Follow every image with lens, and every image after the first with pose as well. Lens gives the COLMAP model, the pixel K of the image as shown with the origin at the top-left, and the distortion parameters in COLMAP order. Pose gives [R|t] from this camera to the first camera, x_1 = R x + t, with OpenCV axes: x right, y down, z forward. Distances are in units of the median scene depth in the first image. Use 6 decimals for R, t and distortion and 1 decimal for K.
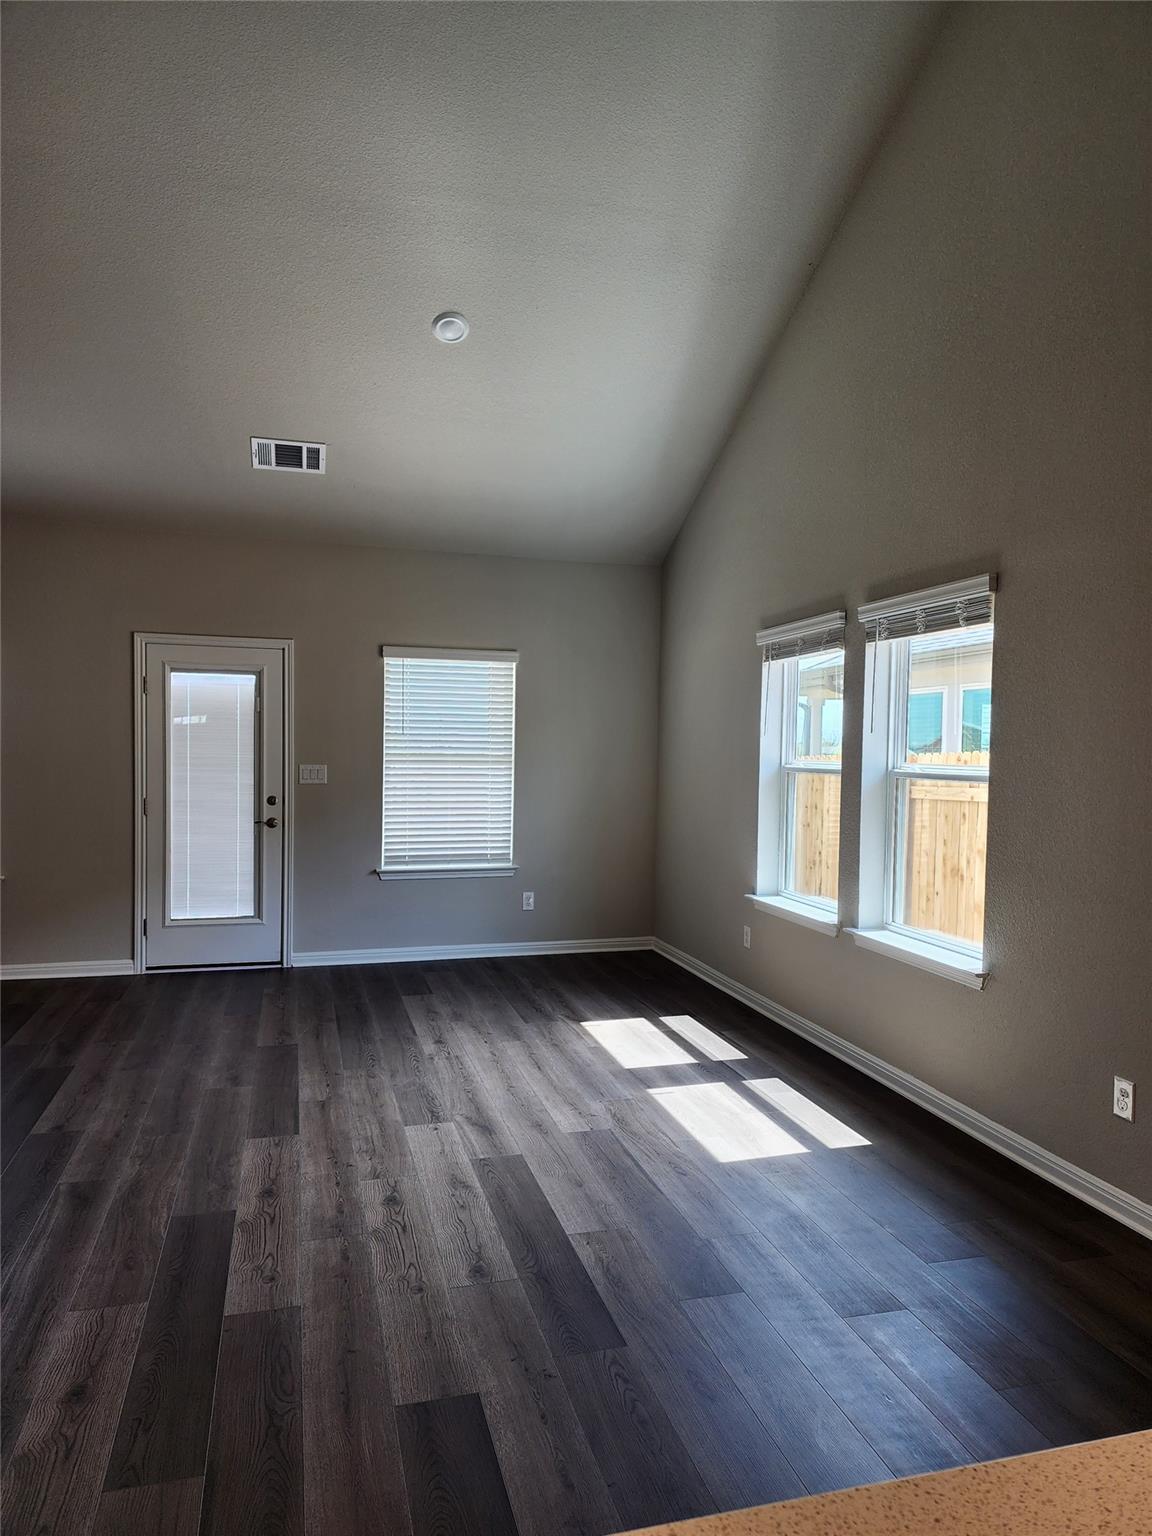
lens RADIAL K [[1016.7, 0, 576.7], [0, 1016.7, 779.8], [0, 0, 1]] dist [0.068719, -0.058509]
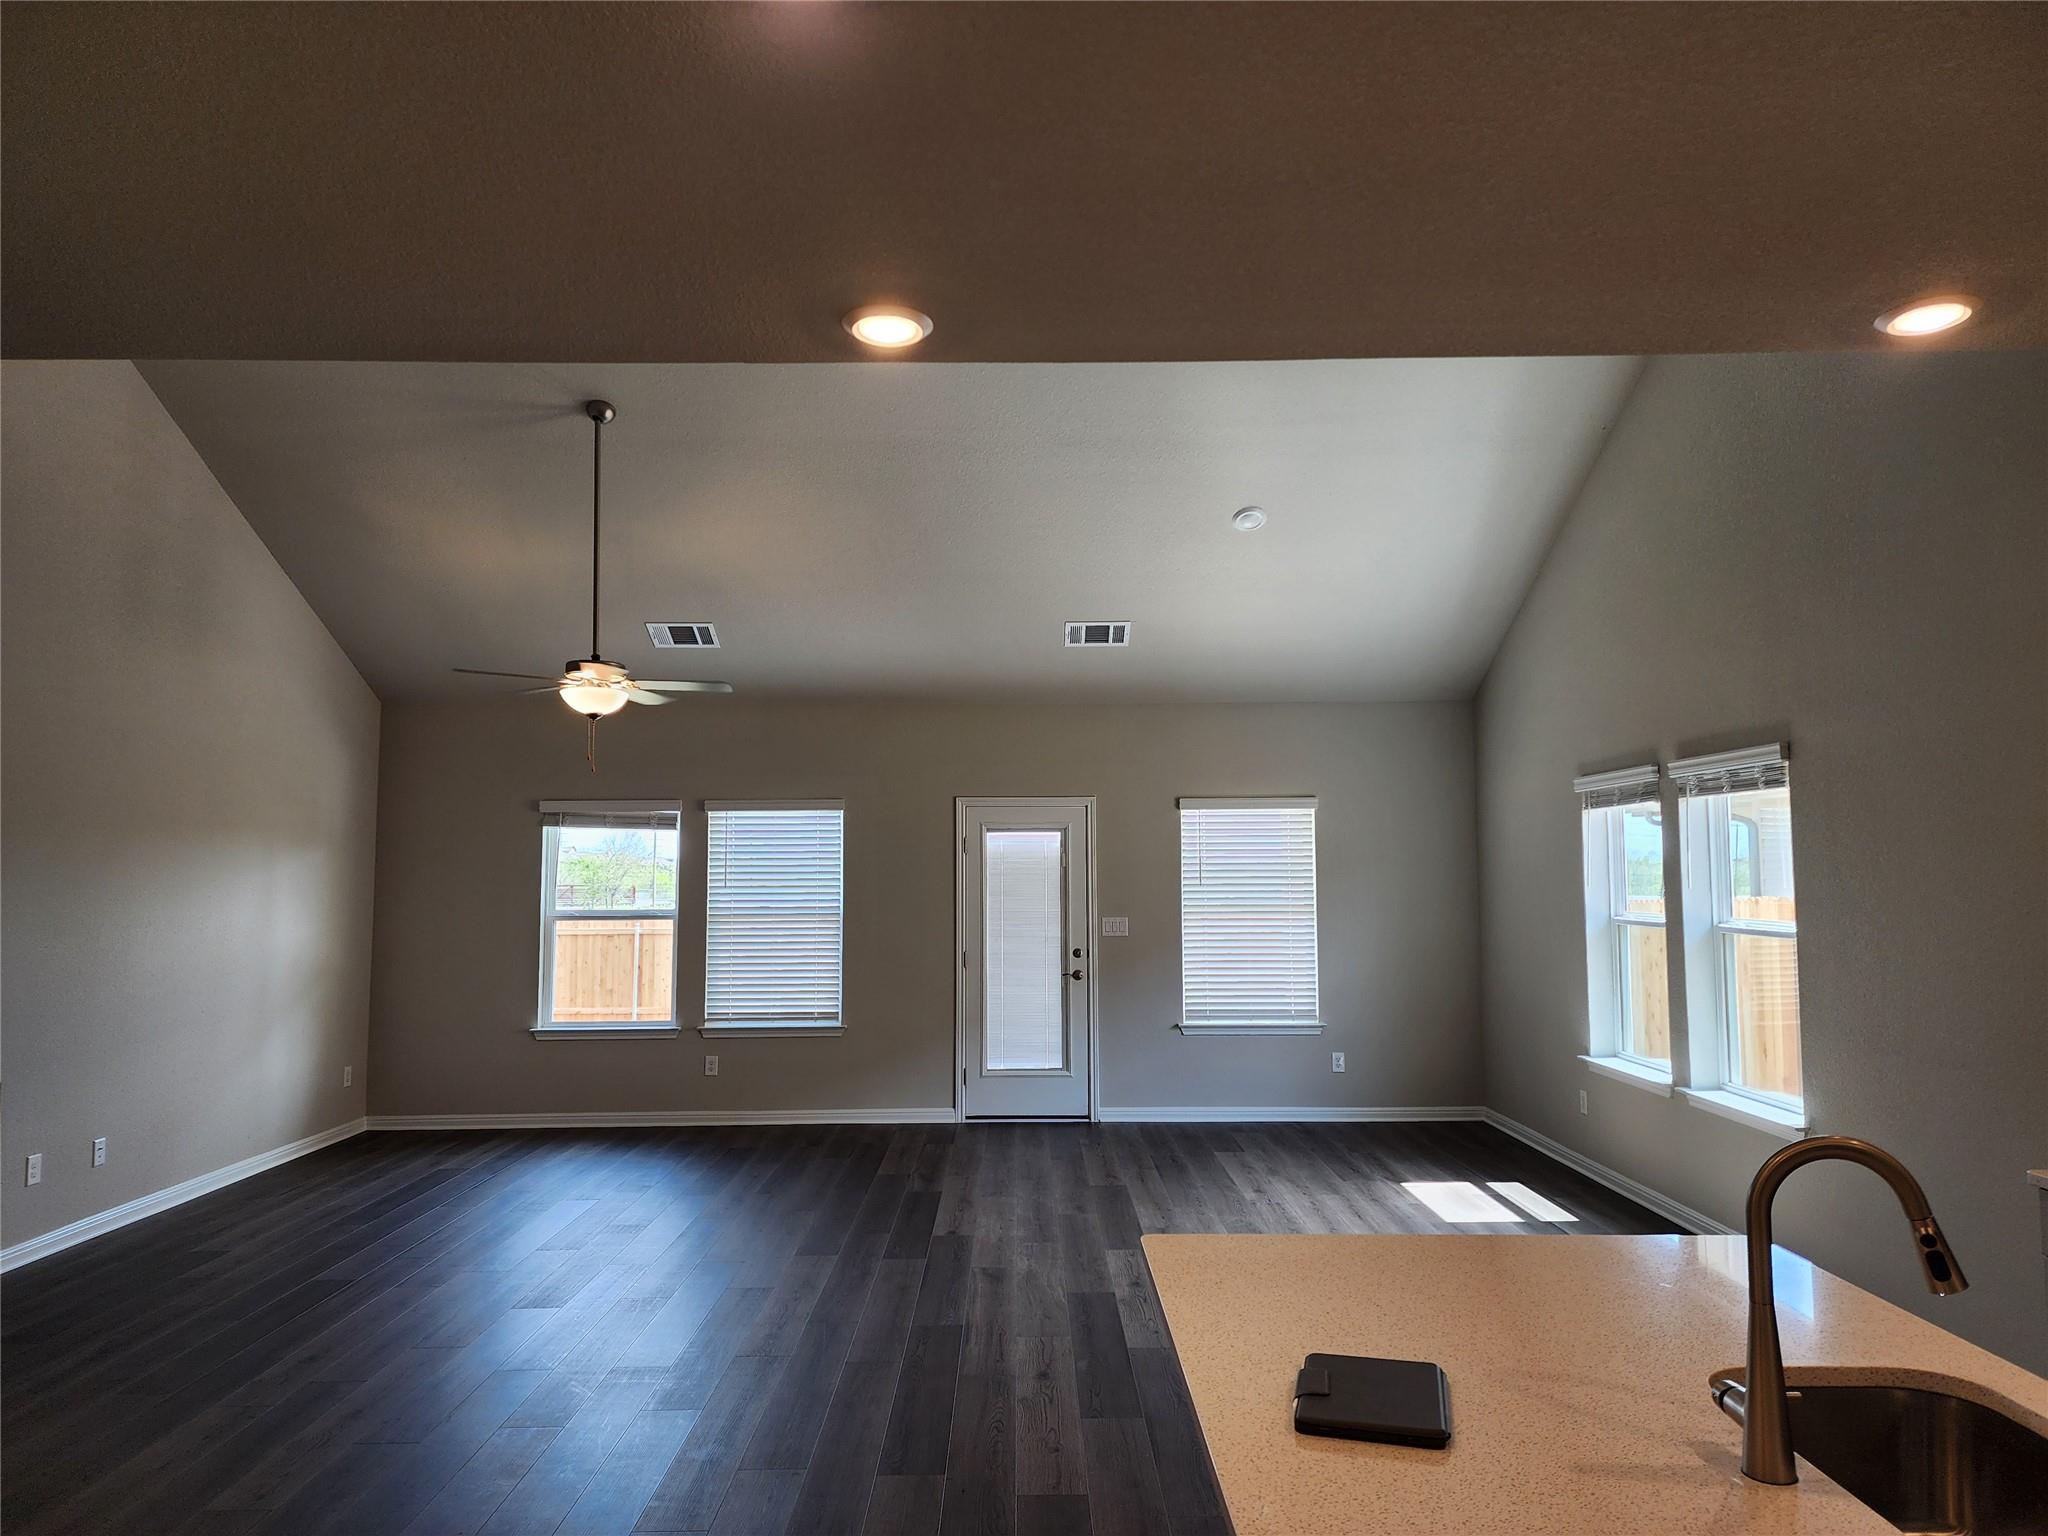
lens RADIAL K [[1355.6, 0, 1020.0], [0, 1355.6, 769.1], [0, 0, 1]] dist [0.068719, -0.058509]
pose [[0.964821, -0.039283, -0.259956, 0.007770], [0.011053, 0.993960, -0.109181, -0.017713], [0.262675, 0.102467, 0.959428, -0.379491]]
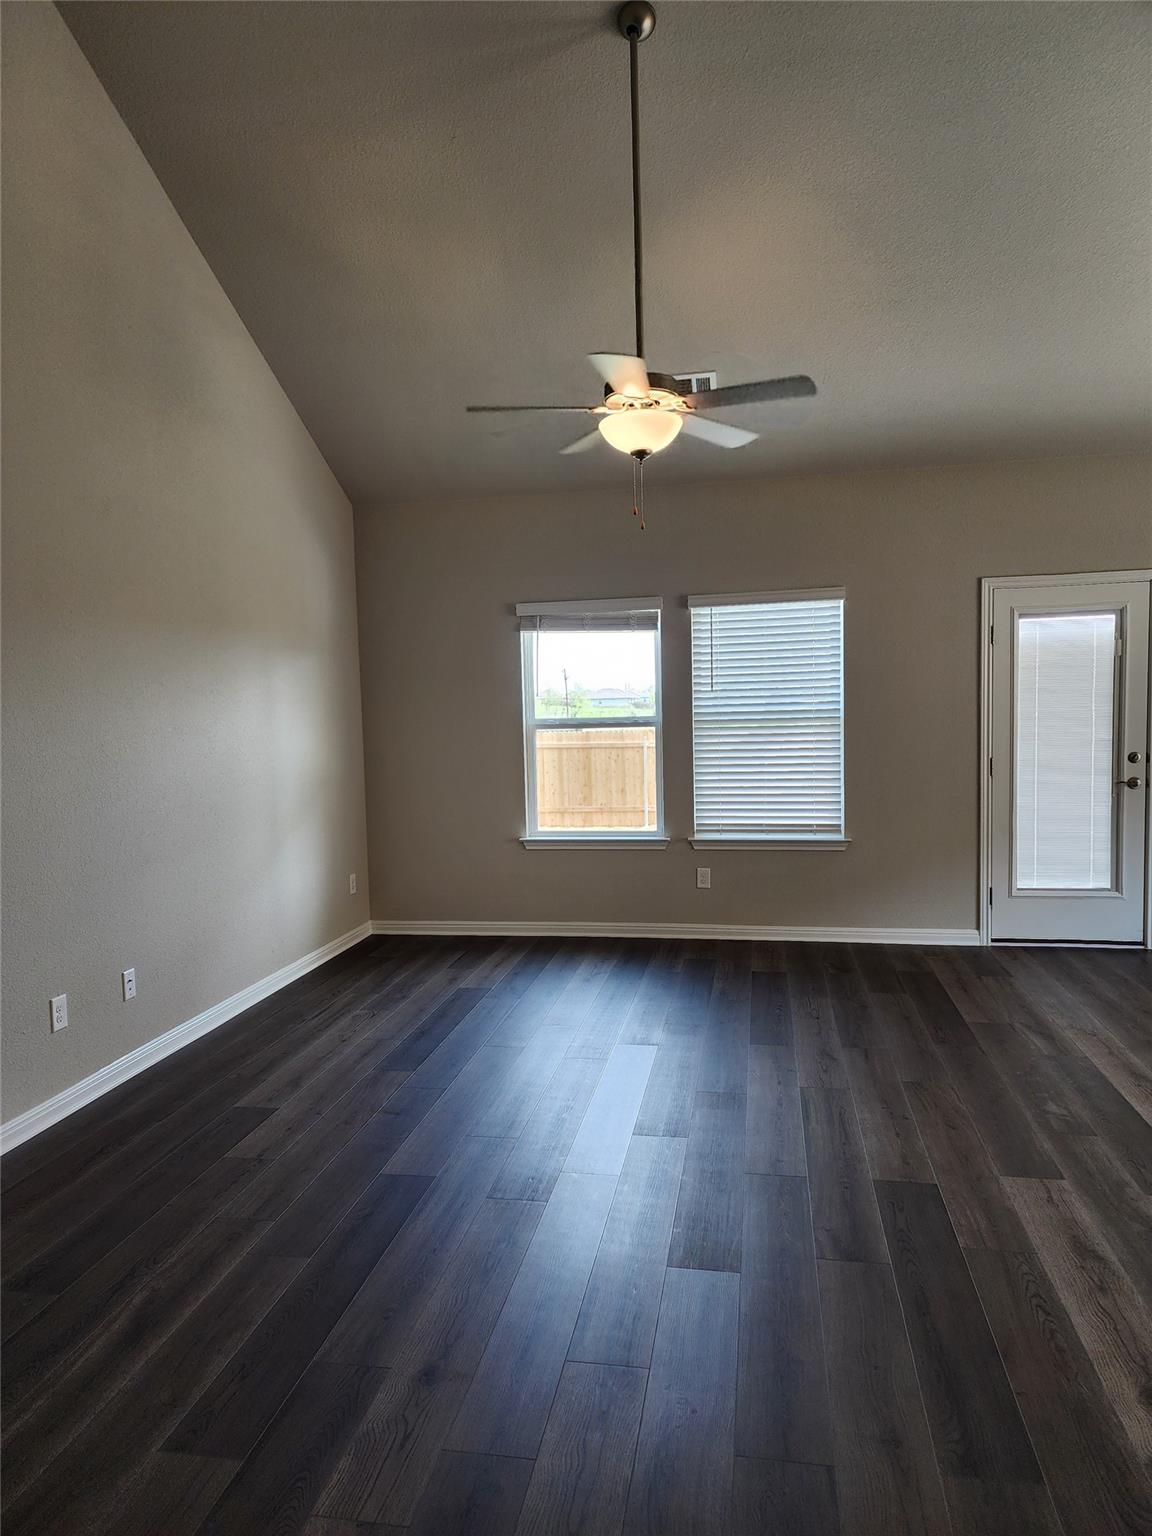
lens RADIAL K [[1016.7, 0, 550.6], [0, 1016.7, 780.7], [0, 0, 1]] dist [0.068719, -0.058509]
pose [[0.889783, -0.005869, -0.456346, -0.380626], [0.025991, 0.998946, 0.037830, -0.007226], [0.455643, -0.045521, 0.888998, -0.007527]]
